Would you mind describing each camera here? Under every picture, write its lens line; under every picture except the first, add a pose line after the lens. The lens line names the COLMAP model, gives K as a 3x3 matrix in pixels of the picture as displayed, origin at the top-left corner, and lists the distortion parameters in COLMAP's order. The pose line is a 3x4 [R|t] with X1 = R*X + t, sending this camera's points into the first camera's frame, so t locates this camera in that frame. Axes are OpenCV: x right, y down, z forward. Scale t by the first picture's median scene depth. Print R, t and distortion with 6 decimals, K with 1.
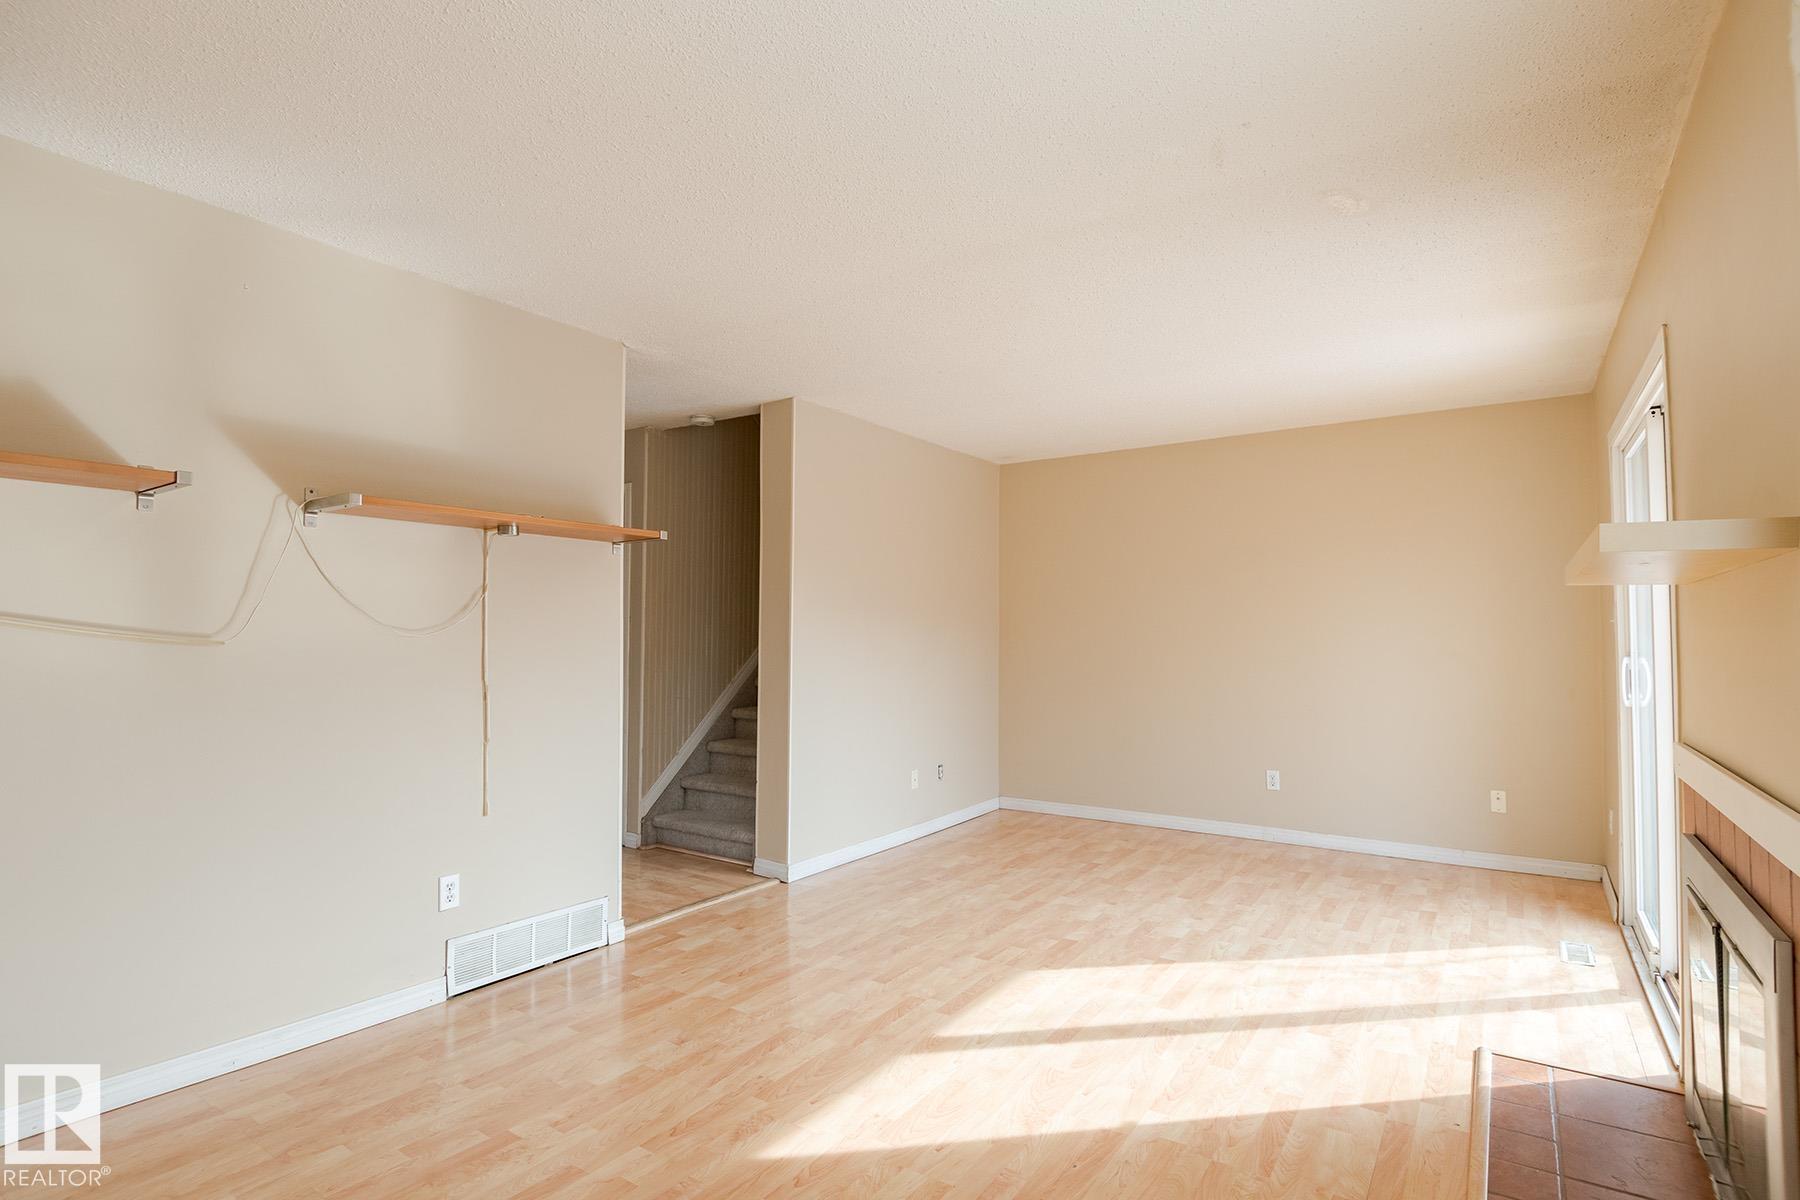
lens RADIAL K [[882.2, 0, 909.8], [0, 882.2, 627.9], [0, 0, 1]] dist [-0.003133, -0.016006]
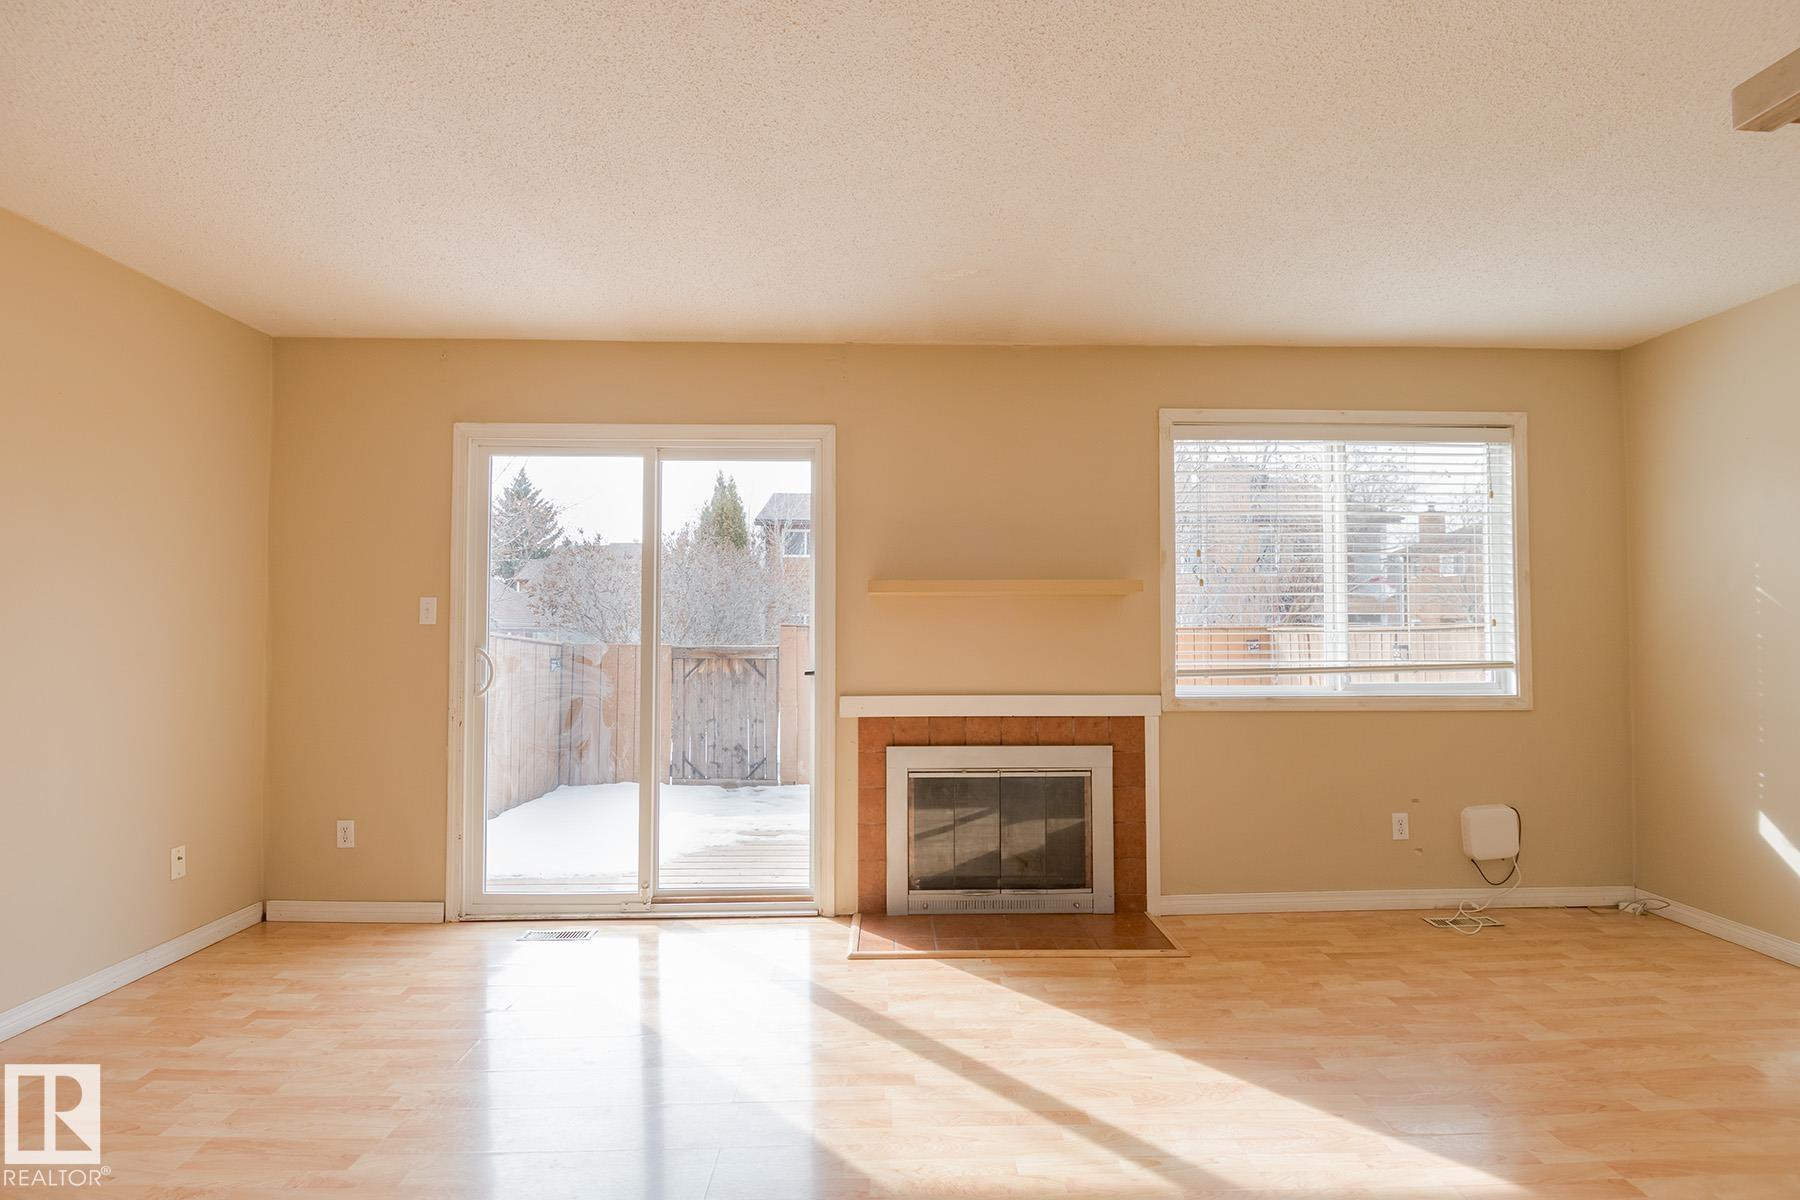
lens RADIAL K [[878.9, 0, 912.4], [0, 878.9, 600.8], [0, 0, 1]] dist [0.000129, -0.015940]
pose [[-0.586030, 0.026798, 0.809846, -0.356678], [-0.007978, 0.999214, -0.038837, 0.015471], [-0.810250, -0.029220, -0.585356, 1.376036]]
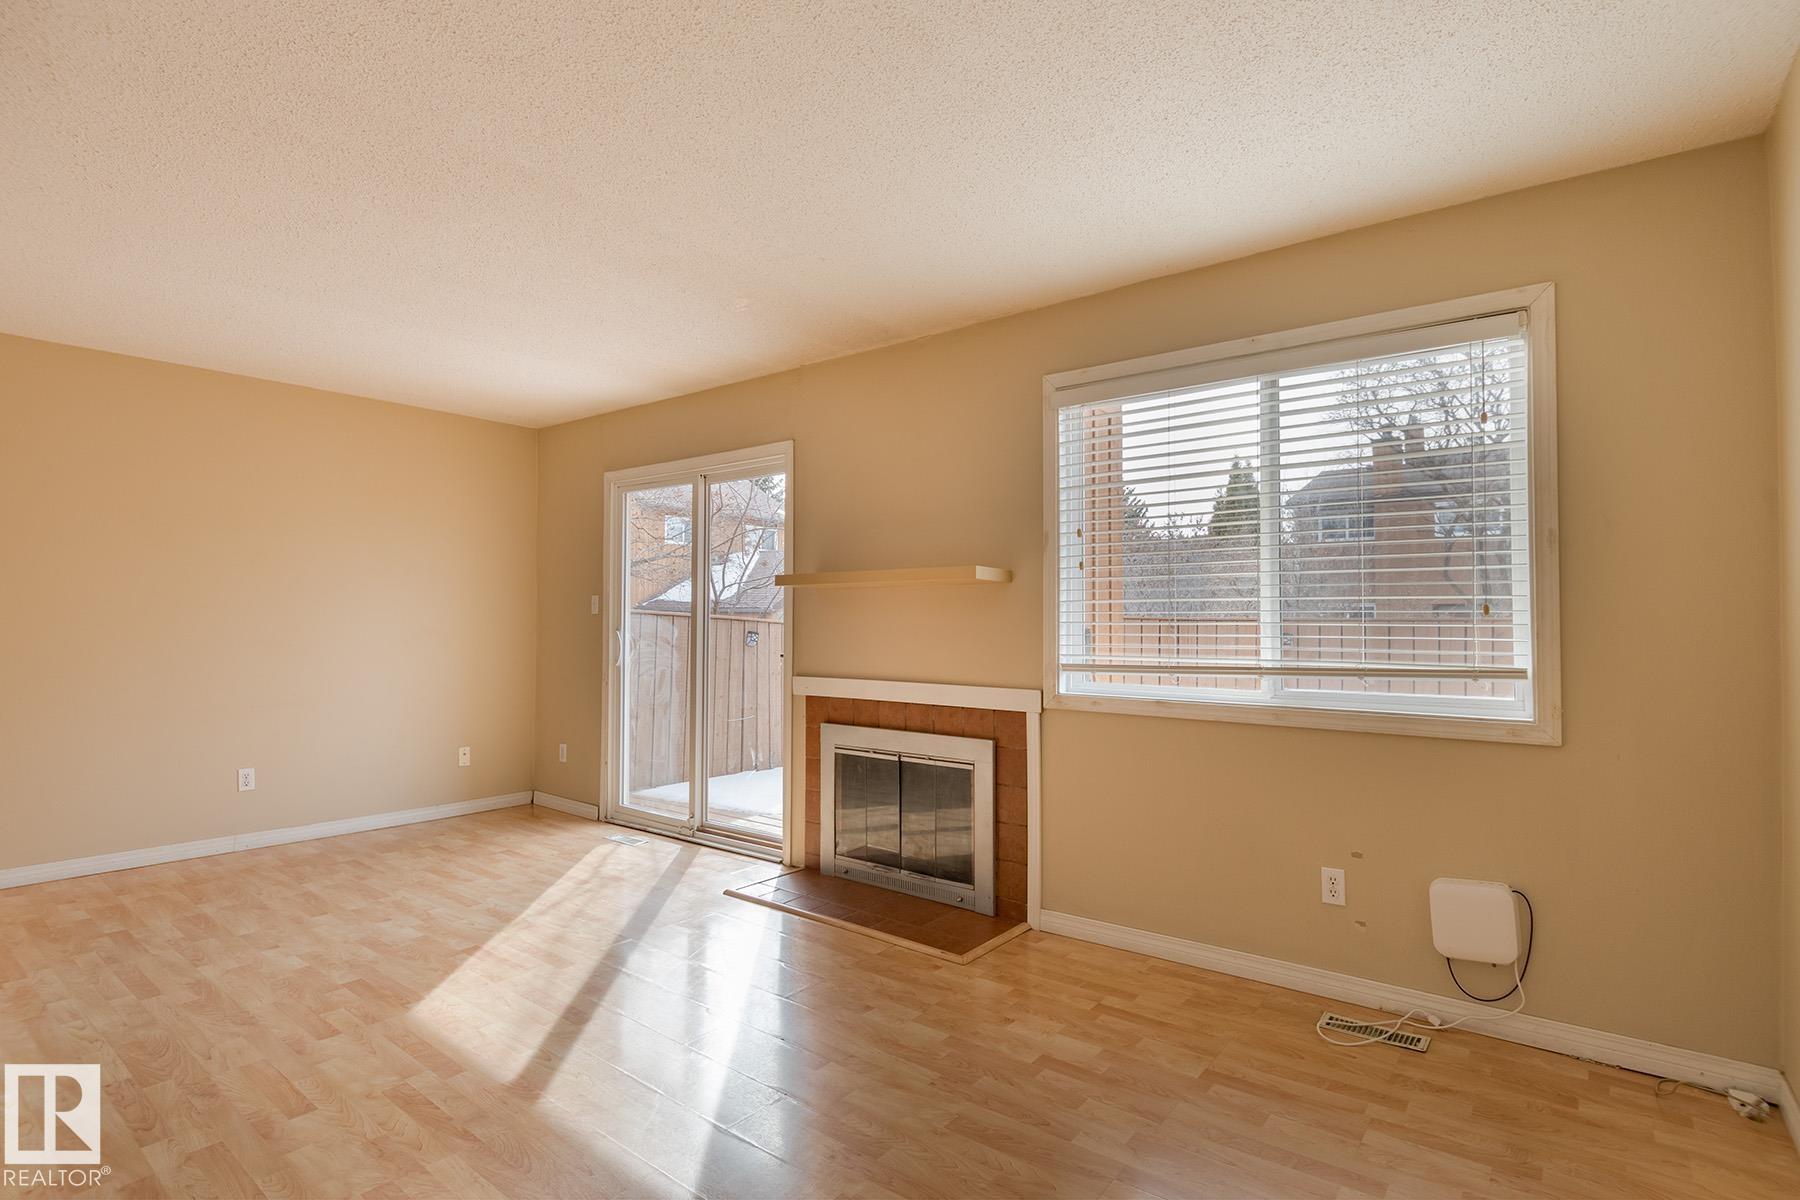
lens RADIAL K [[878.9, 0, 912.4], [0, 878.9, 600.8], [0, 0, 1]] dist [0.000129, -0.015940]
pose [[0.062344, 0.021567, 0.997822, -0.687867], [-0.014010, 0.999687, -0.020732, 0.008031], [-0.997956, -0.012687, 0.062626, 0.485249]]
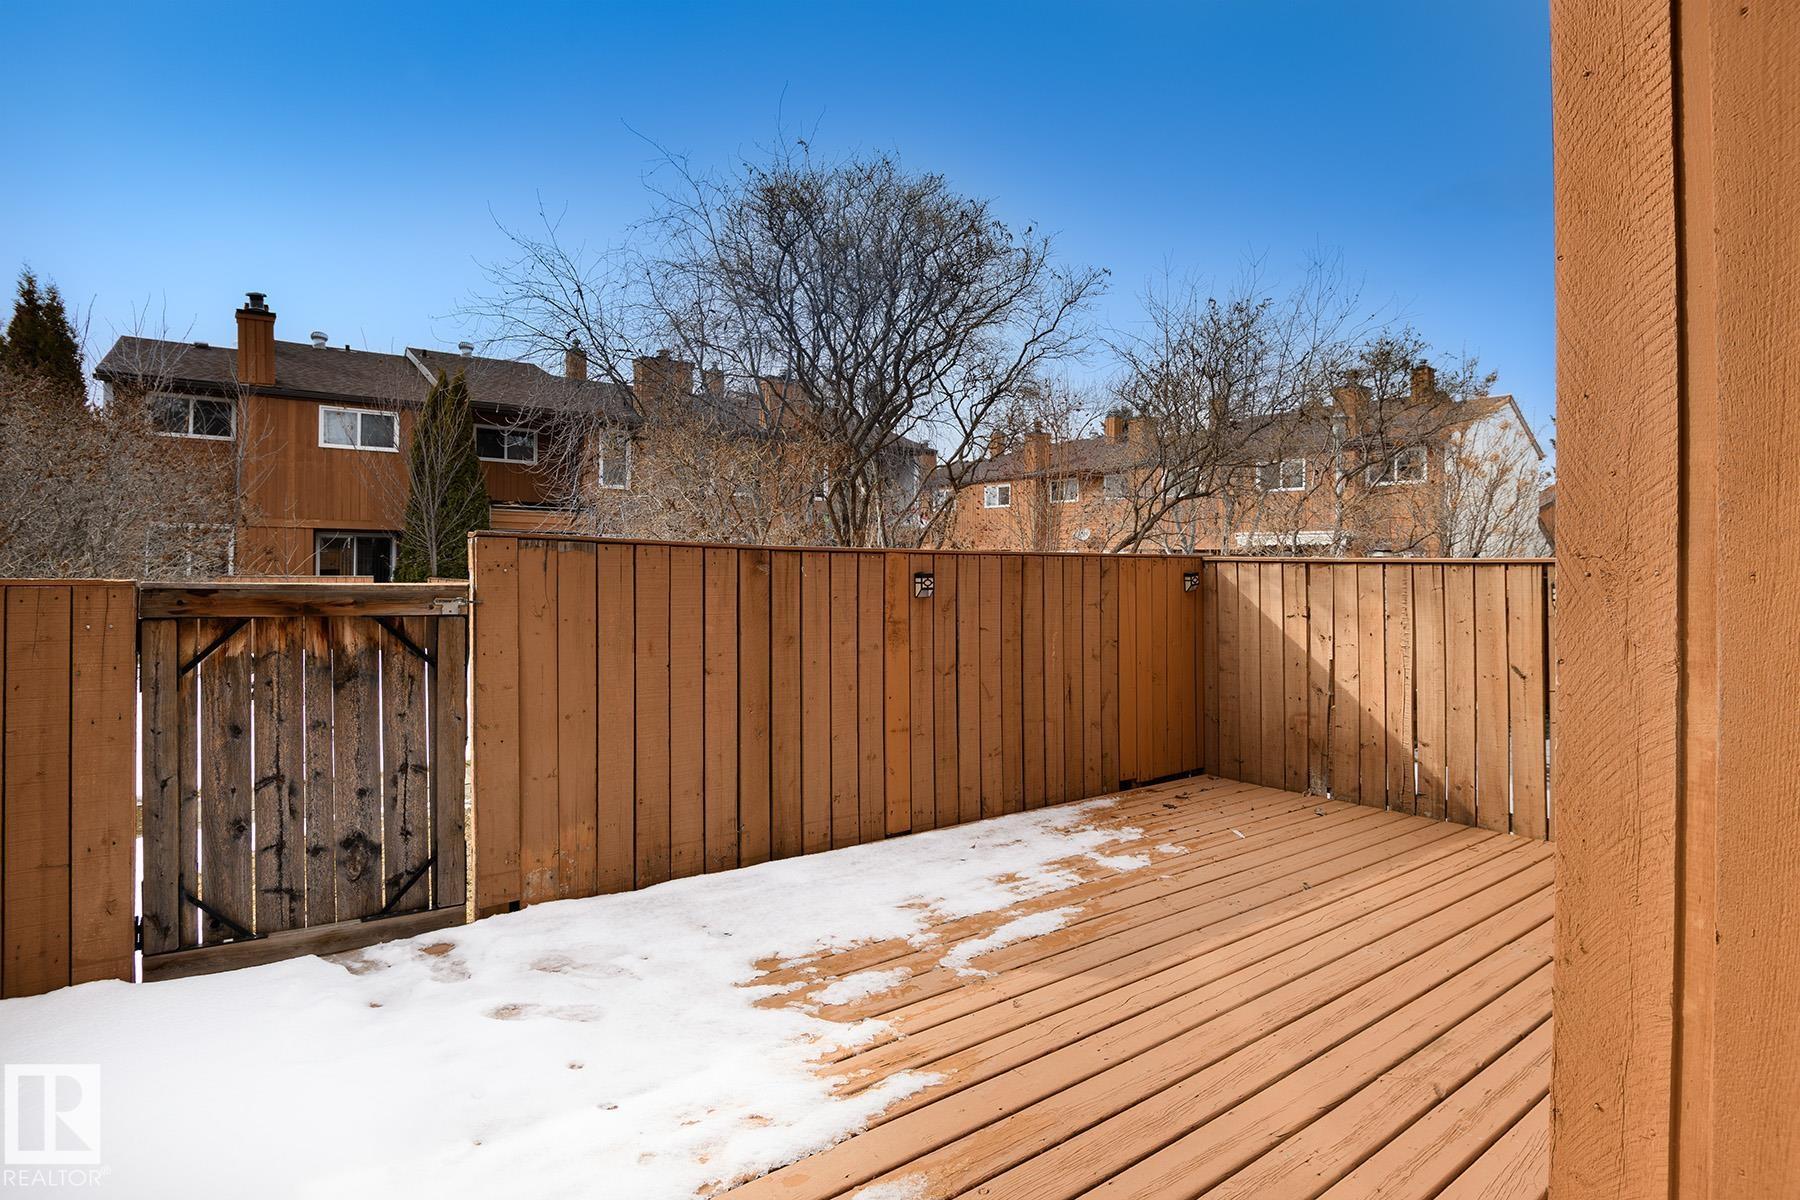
lens RADIAL K [[914.5, 0, 903.0], [0, 914.5, 557.1], [0, 0, 1]] dist [0.001116, -0.014902]
pose [[-0.939313, -0.011103, 0.342882, 1.010079], [-0.016294, 0.999792, -0.012261, 0.022547], [-0.342675, -0.017104, -0.939298, 1.065138]]
